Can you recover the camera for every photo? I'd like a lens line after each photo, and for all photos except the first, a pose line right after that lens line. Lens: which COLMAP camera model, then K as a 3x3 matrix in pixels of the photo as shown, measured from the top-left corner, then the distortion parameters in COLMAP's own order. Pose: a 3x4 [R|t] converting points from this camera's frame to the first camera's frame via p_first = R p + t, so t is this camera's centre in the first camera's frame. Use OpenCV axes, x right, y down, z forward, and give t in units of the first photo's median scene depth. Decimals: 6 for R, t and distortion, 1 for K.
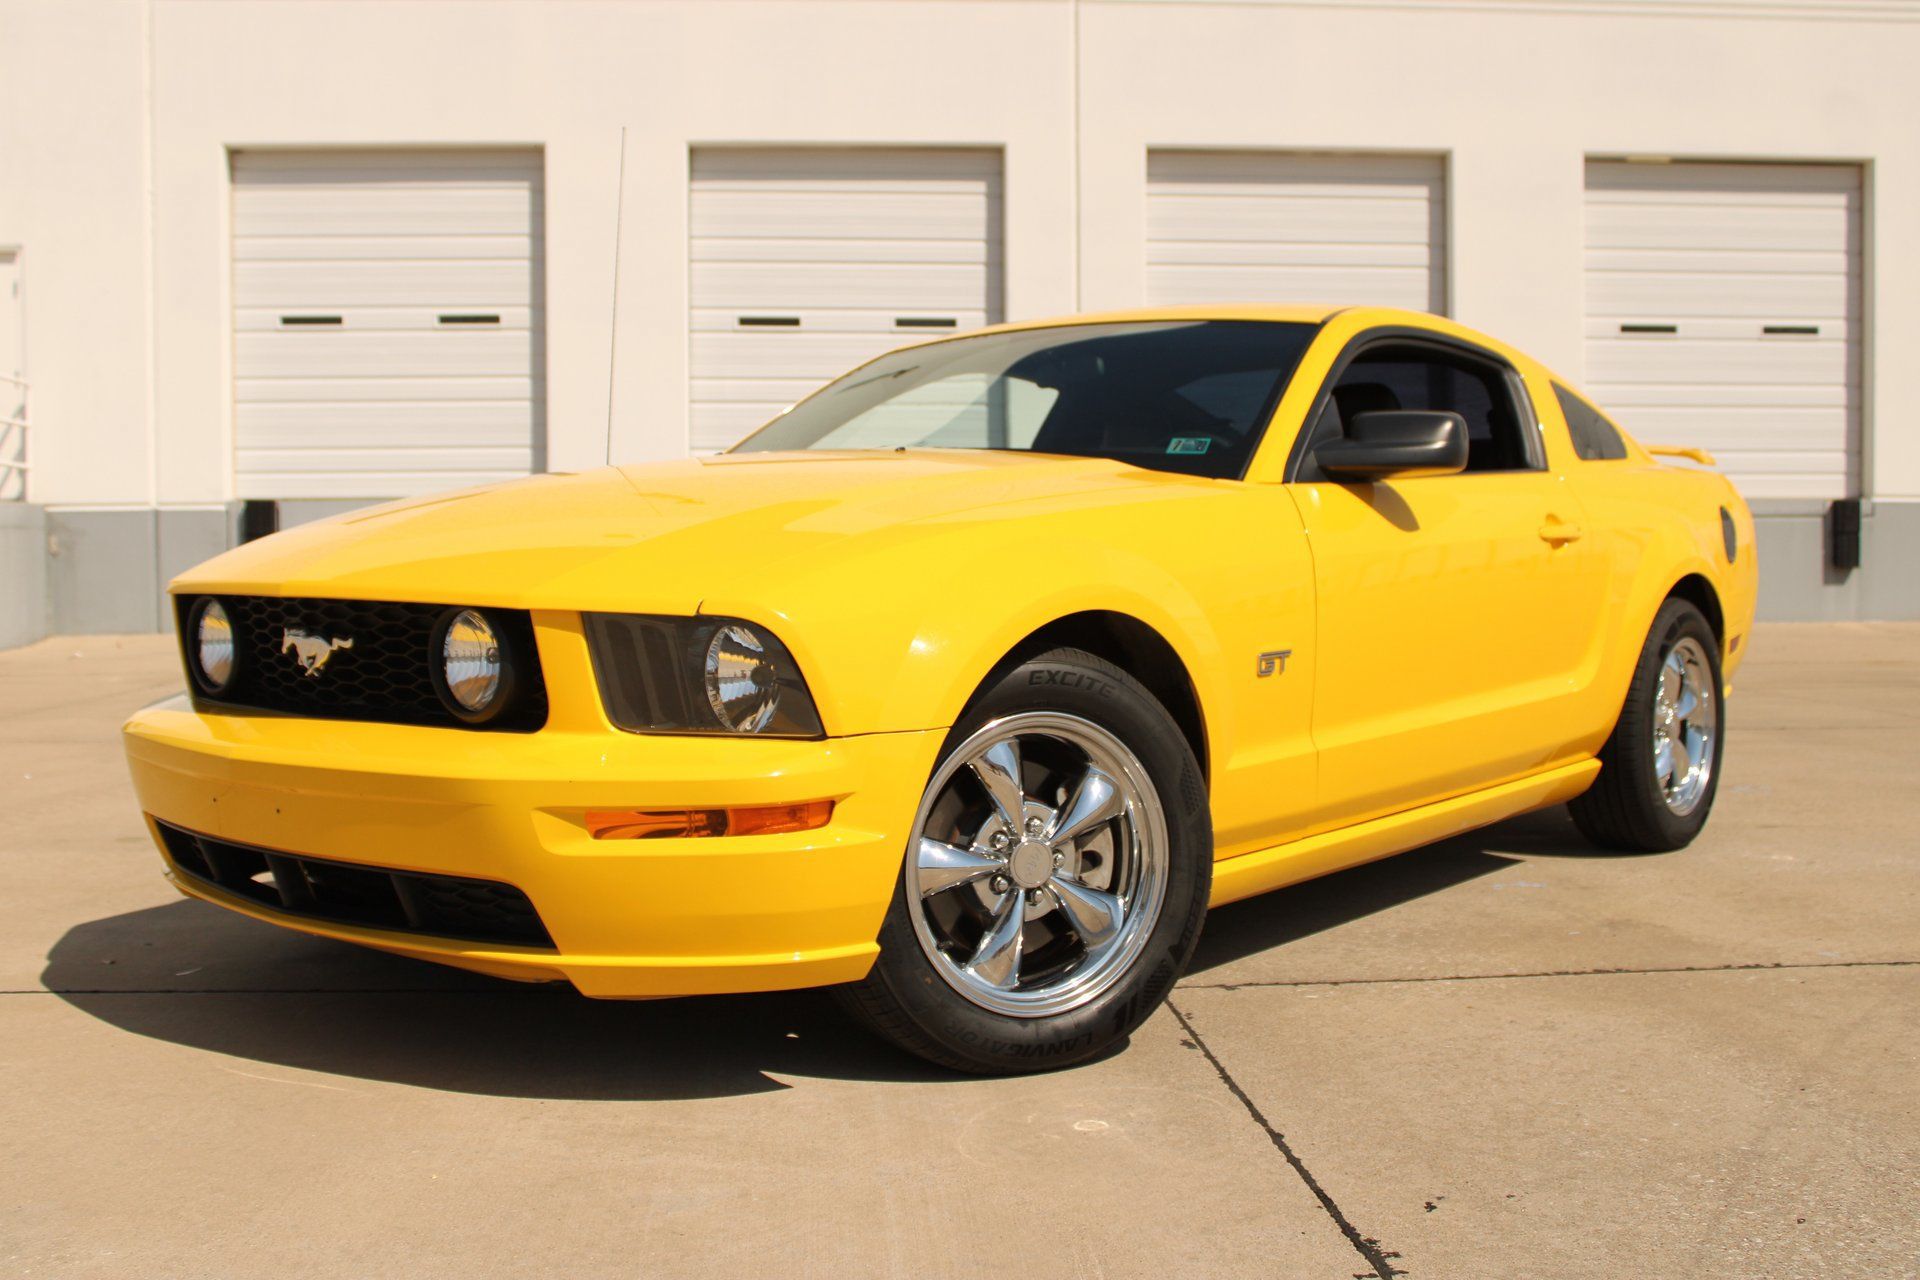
lens RADIAL K [[2002.6, 0, 971.3], [0, 2002.6, 622.0], [0, 0, 1]] dist [-0.064395, 0.000000]
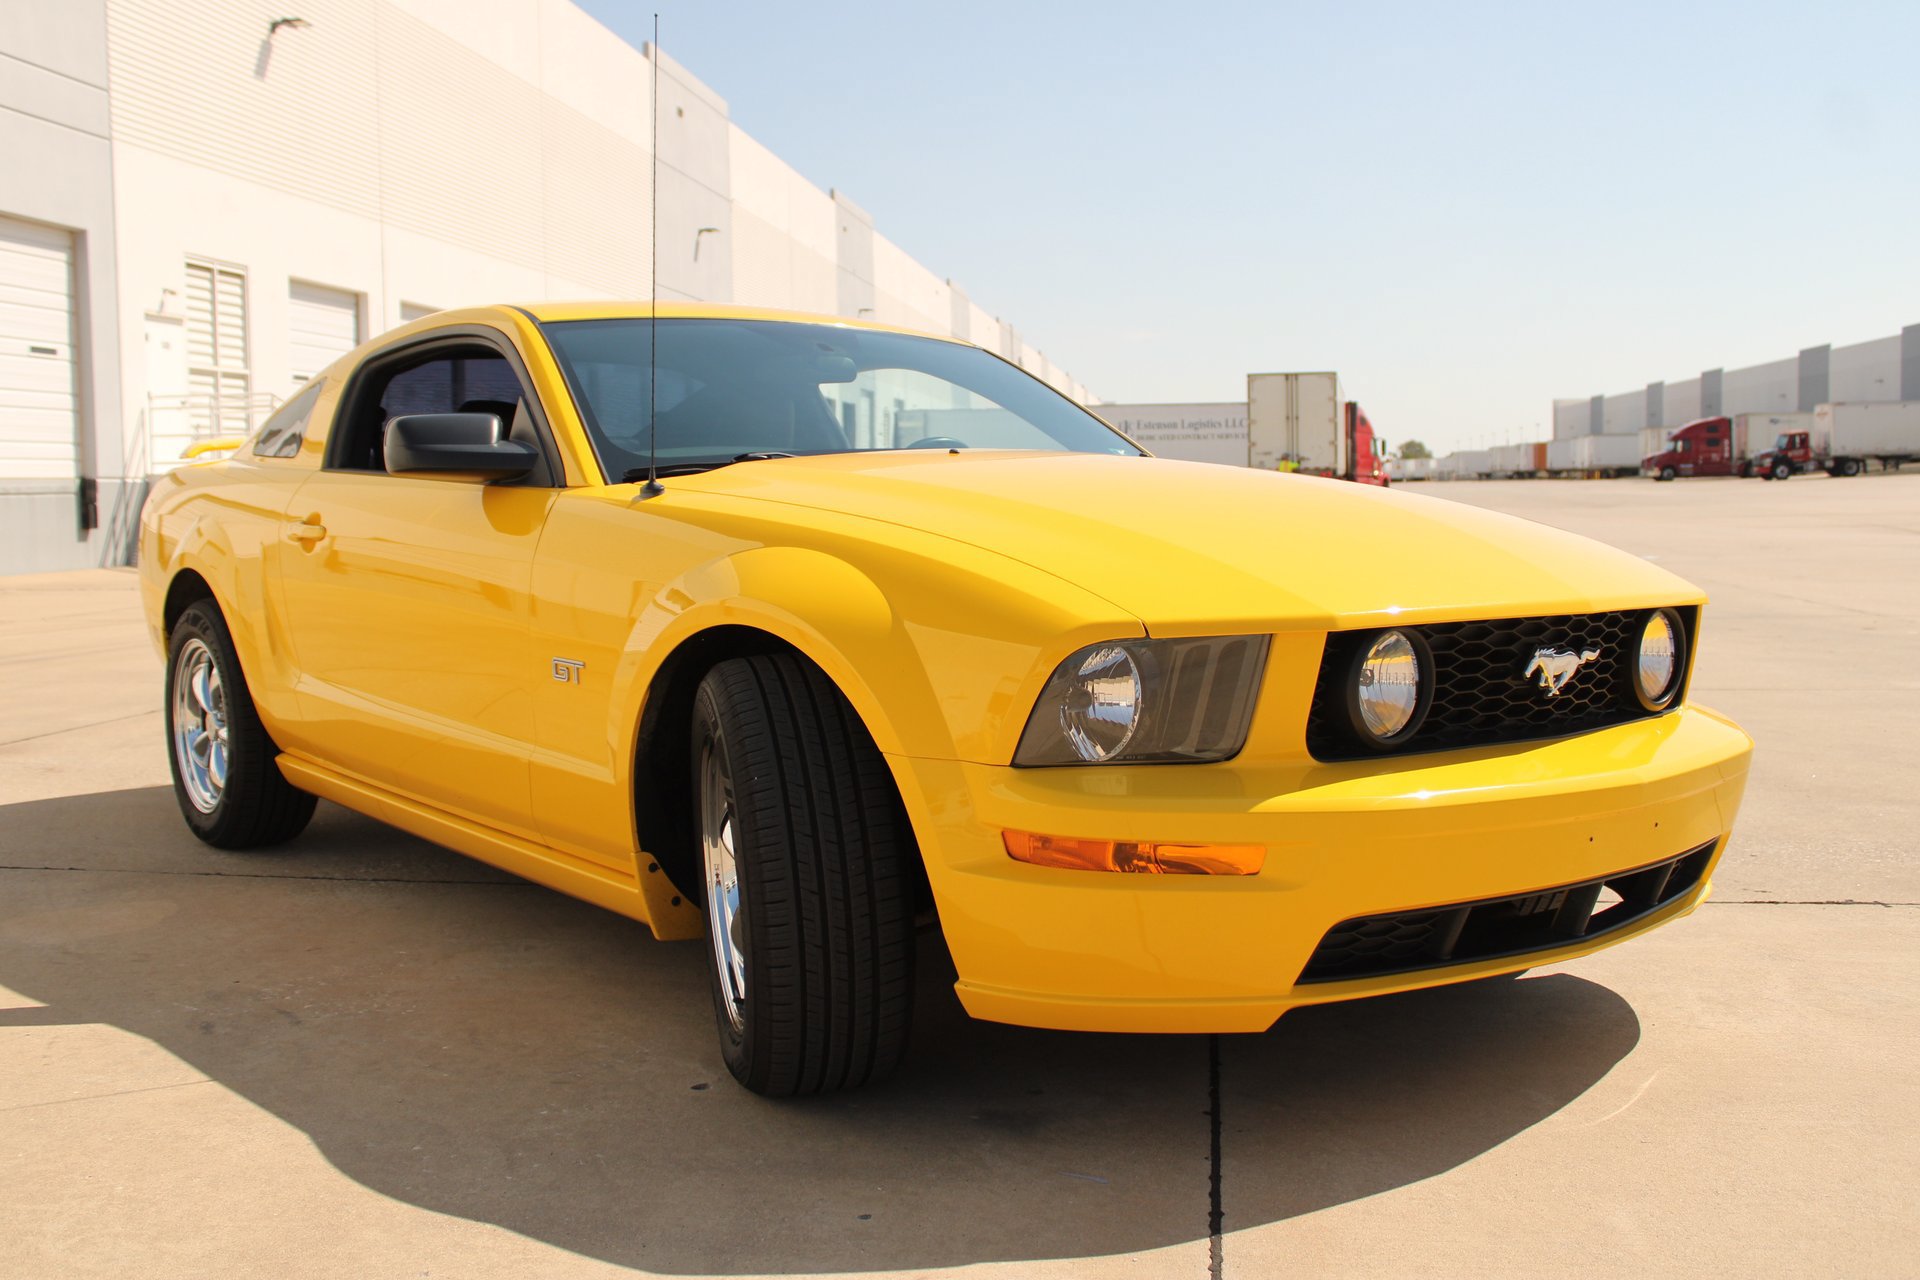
lens RADIAL K [[1812.1, 0, 945.0], [0, 1812.1, 660.1], [0, 0, 1]] dist [-0.059622, 0.000000]
pose [[0.220527, -0.090831, 0.971142, -1.010784], [0.049747, 0.995406, 0.081803, -0.061596], [-0.974111, 0.030272, 0.224033, 0.893118]]
